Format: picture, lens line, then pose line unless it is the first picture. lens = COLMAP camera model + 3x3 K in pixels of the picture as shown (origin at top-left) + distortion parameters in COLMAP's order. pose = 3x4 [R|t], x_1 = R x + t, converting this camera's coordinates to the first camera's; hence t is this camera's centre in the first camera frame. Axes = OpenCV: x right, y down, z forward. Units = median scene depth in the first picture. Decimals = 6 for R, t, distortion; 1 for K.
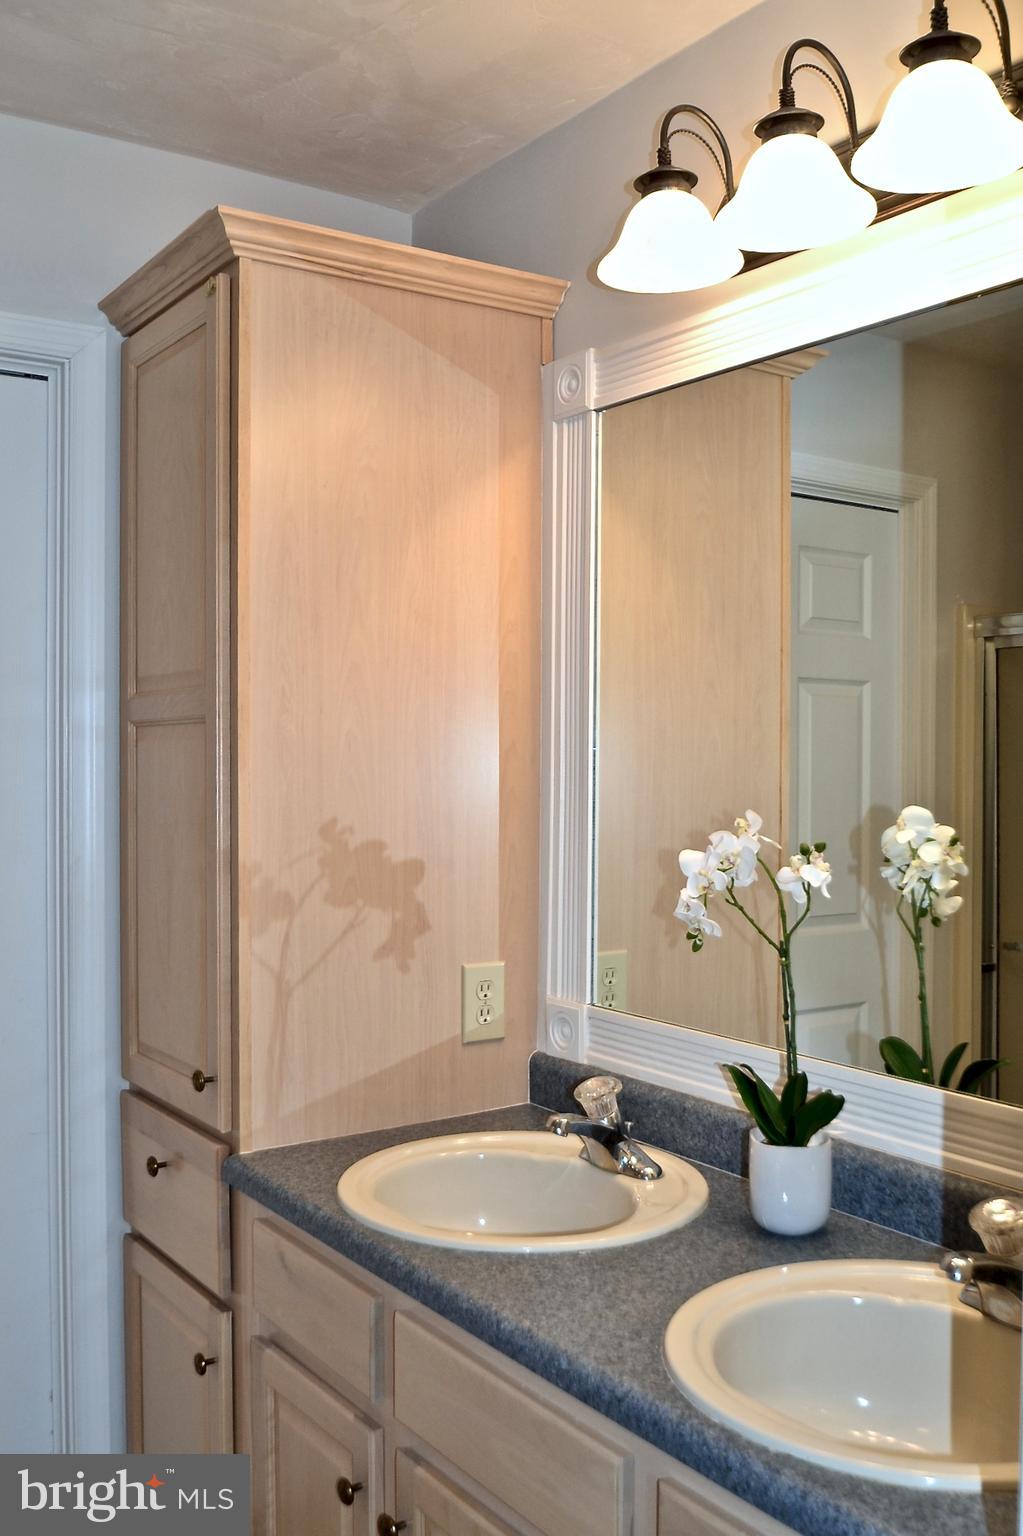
lens RADIAL K [[1444.0, 0, 511.5], [0, 1444.0, 768.0], [0, 0, 1]] dist [-0.069334, 0.021049]
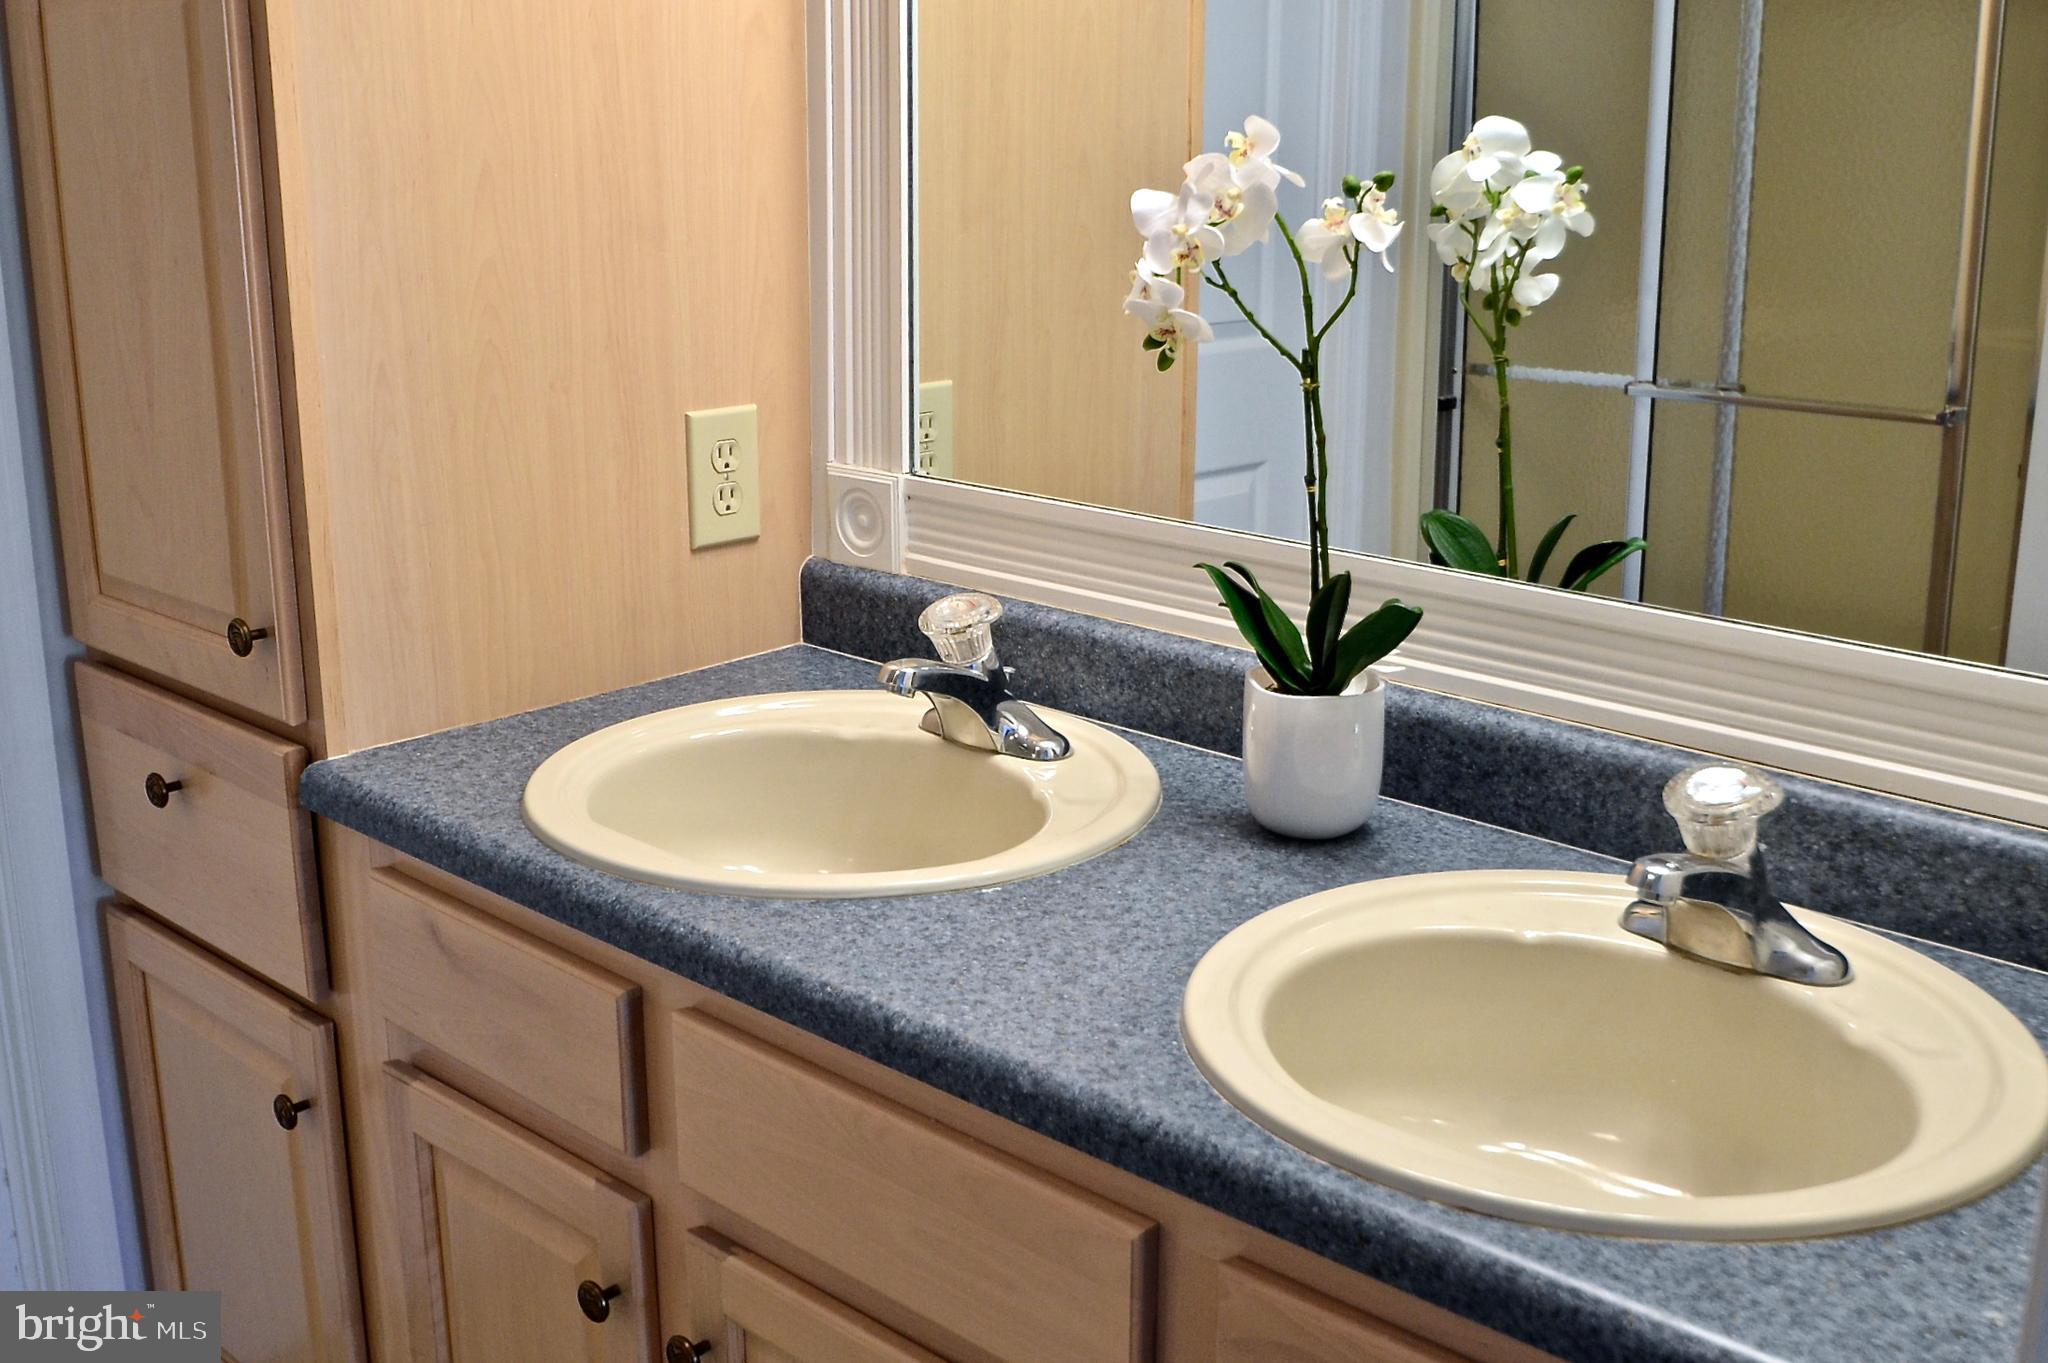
lens RADIAL K [[2226.5, 0, 1028.1], [0, 2226.5, 705.6], [0, 0, 1]] dist [-0.085186, 0.008251]
pose [[0.979274, -0.055236, 0.194864, -0.090723], [0.002934, 0.965863, 0.259035, 0.024566], [-0.202520, -0.253094, 0.946007, 0.129596]]
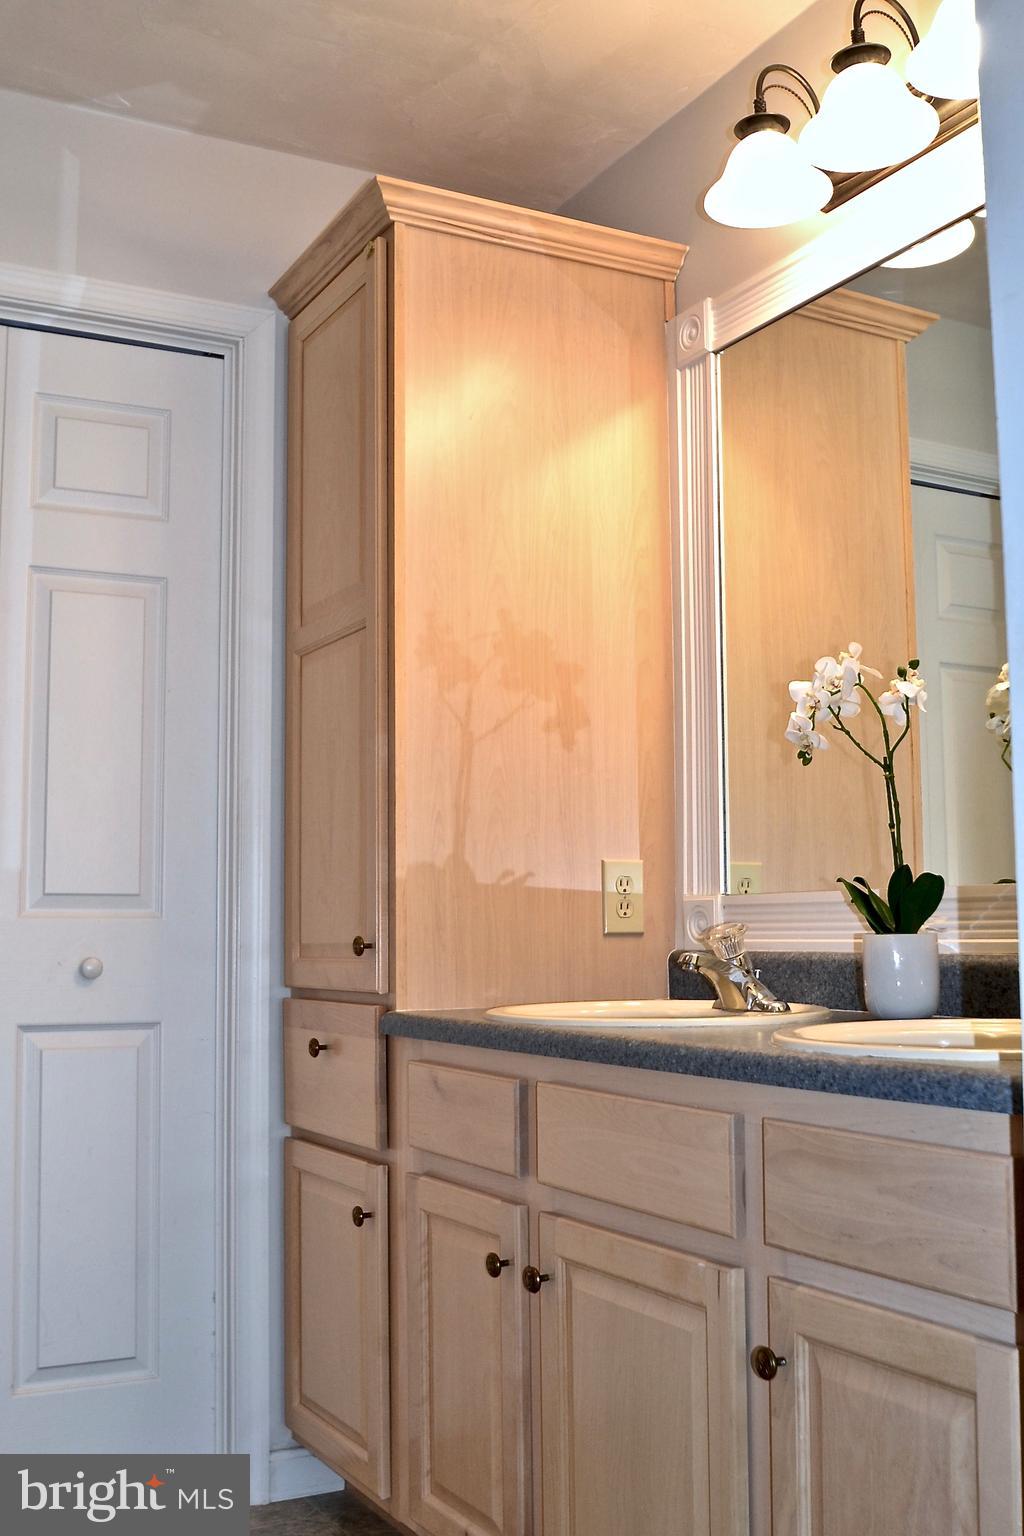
lens RADIAL K [[1595.6, 0, 512.0], [0, 1595.6, 768.0], [0, 0, 1]] dist [-0.076882, 0.020025]
pose [[0.994391, -0.022308, -0.103384, 0.026271], [0.009942, 0.992891, -0.118614, 0.239632], [0.105295, 0.116921, 0.987544, -0.202829]]
